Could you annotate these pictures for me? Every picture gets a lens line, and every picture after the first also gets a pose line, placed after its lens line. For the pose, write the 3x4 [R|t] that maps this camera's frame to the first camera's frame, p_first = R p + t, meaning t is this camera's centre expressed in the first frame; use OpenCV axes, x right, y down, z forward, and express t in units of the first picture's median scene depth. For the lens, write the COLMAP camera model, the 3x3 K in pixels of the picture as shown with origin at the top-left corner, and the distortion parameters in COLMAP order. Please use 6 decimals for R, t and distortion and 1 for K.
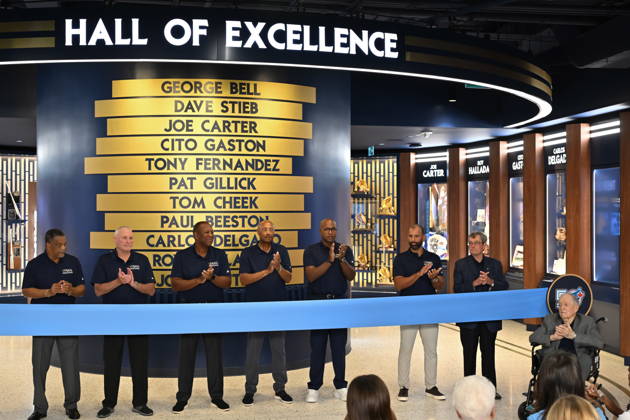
lens RADIAL K [[896.3, 0, 289.9], [0, 896.3, 208.7], [0, 0, 1]] dist [-0.017911, 0.012621]
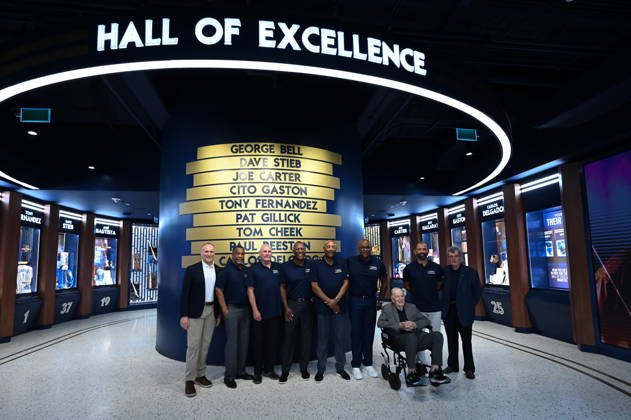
lens RADIAL K [[321.2, 0, 308.5], [0, 321.2, 236.0], [0, 0, 1]] dist [-0.000198, 0.000141]
pose [[0.998921, -0.020040, -0.041902, -0.005639], [0.016125, 0.995651, -0.091757, 0.044942], [0.043559, 0.090982, 0.994899, 0.523817]]
